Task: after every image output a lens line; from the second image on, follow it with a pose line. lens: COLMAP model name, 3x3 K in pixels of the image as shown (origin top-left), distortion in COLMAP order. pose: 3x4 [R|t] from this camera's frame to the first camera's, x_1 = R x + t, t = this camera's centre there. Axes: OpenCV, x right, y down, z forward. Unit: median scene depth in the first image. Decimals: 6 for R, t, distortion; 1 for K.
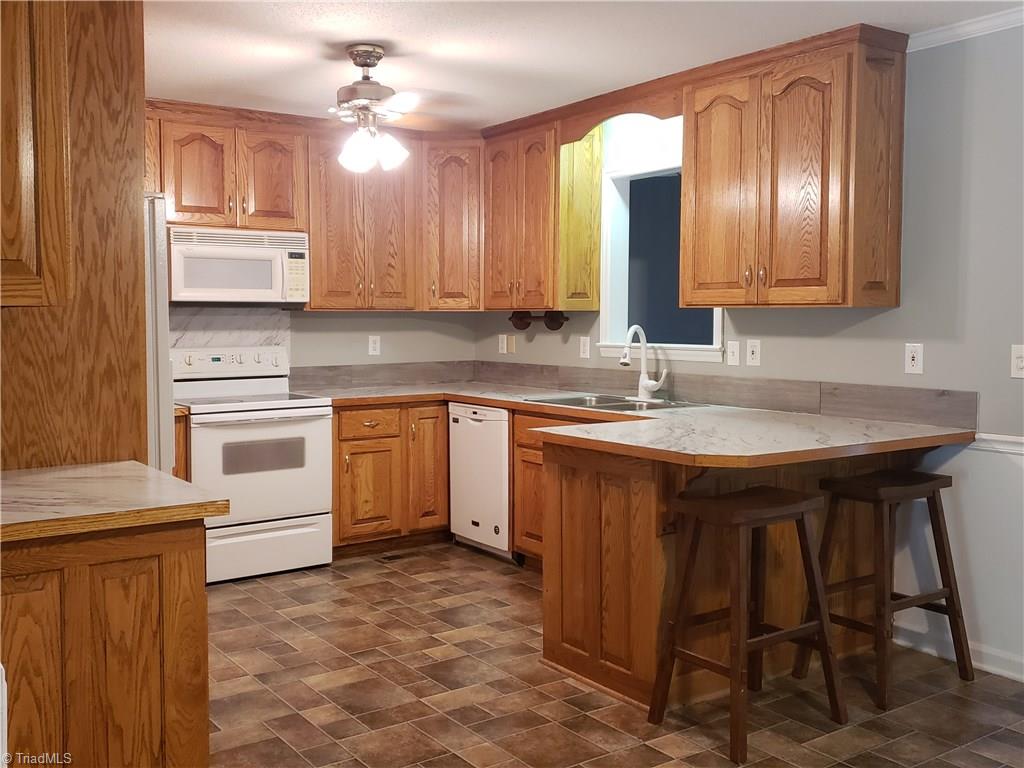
lens RADIAL K [[993.7, 0, 490.5], [0, 993.7, 370.8], [0, 0, 1]] dist [0.022231, 0.025034]
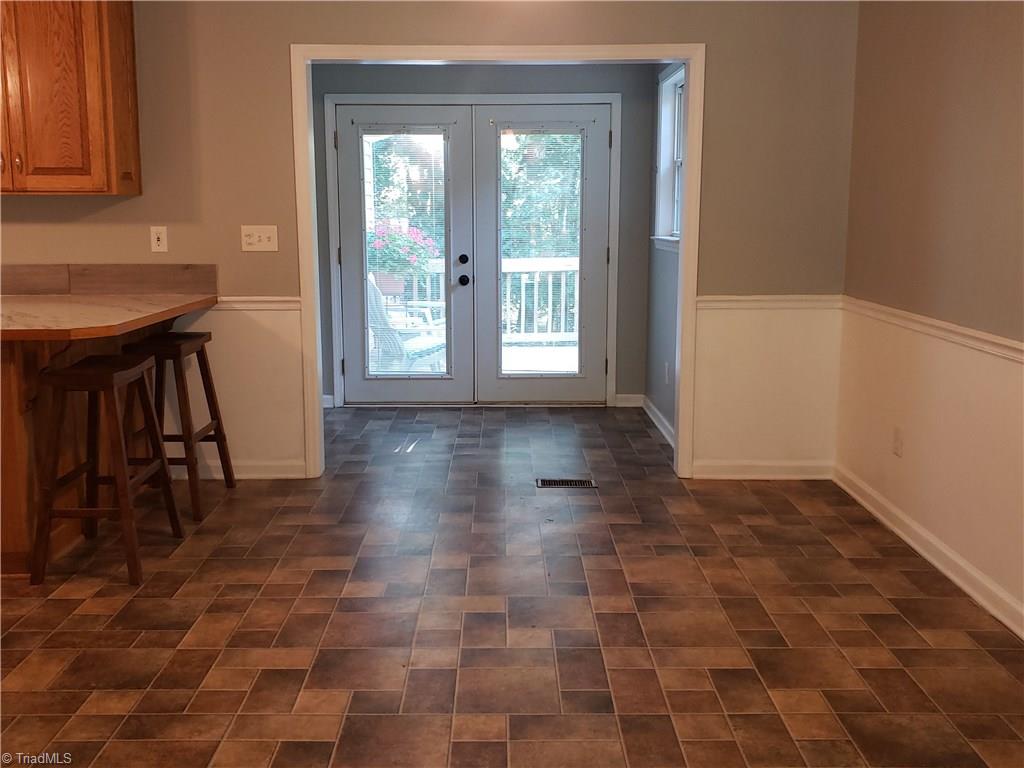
lens RADIAL K [[998.3, 0, 501.5], [0, 998.3, 362.7], [0, 0, 1]] dist [0.120432, -0.321985]
pose [[0.573679, -0.126783, 0.809208, -0.340077], [0.046415, 0.991392, 0.122421, 0.005268], [-0.817764, -0.032671, 0.574626, -0.022397]]
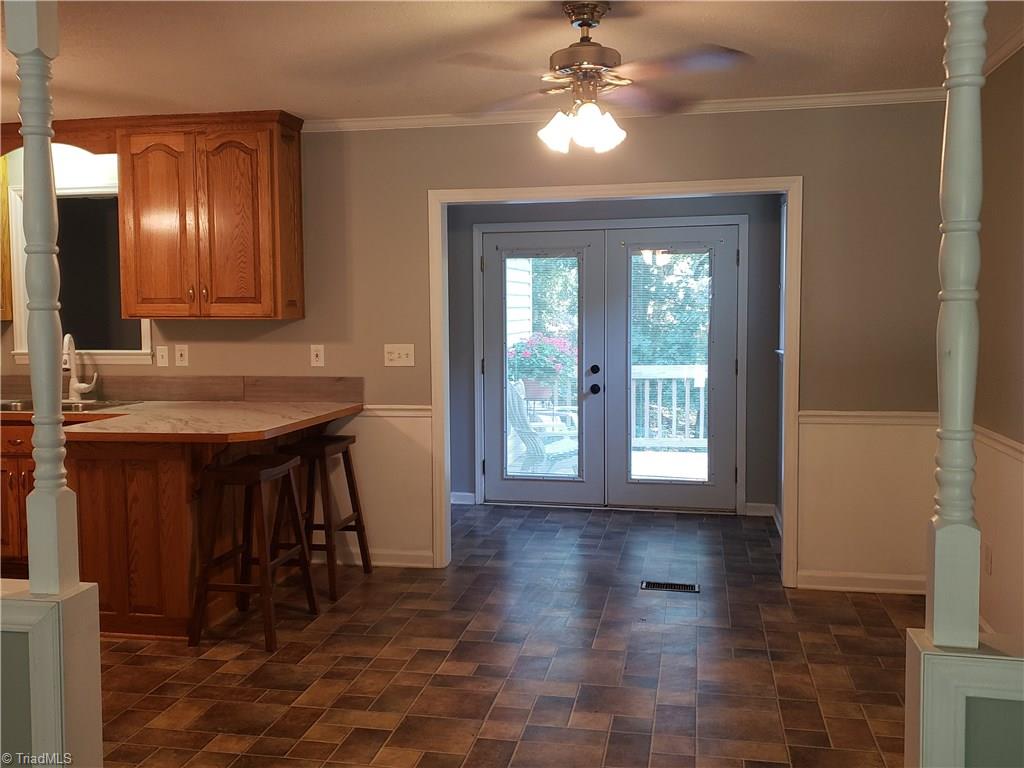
lens RADIAL K [[993.3, 0, 484.5], [0, 993.3, 384.0], [0, 0, 1]] dist [0.176549, -0.544452]
pose [[0.731385, -0.057420, 0.679544, -0.364027], [0.045284, 0.998339, 0.035619, -0.012475], [-0.680460, 0.004721, 0.732770, -0.180313]]
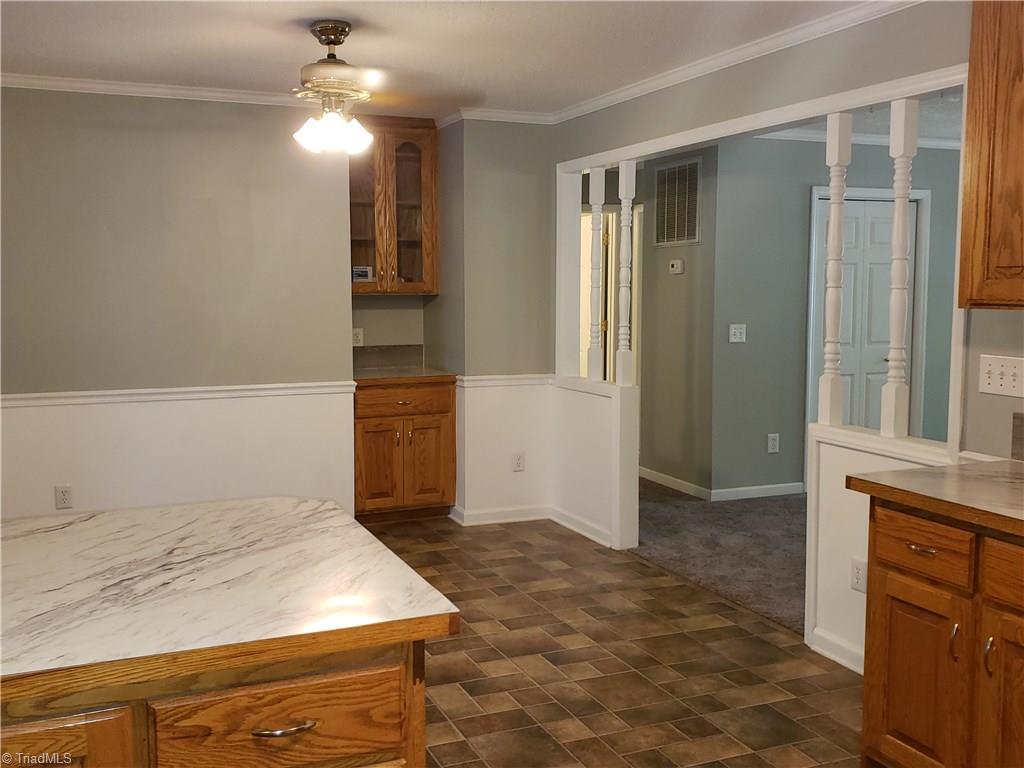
lens RADIAL K [[995.1, 0, 512.0], [0, 995.1, 384.0], [0, 0, 1]] dist [0.054011, -0.019407]
pose [[-0.980518, -0.020349, 0.195374, -0.065150], [0.010061, 0.988112, 0.153407, -0.097793], [-0.196173, 0.152384, -0.968656, 1.373734]]
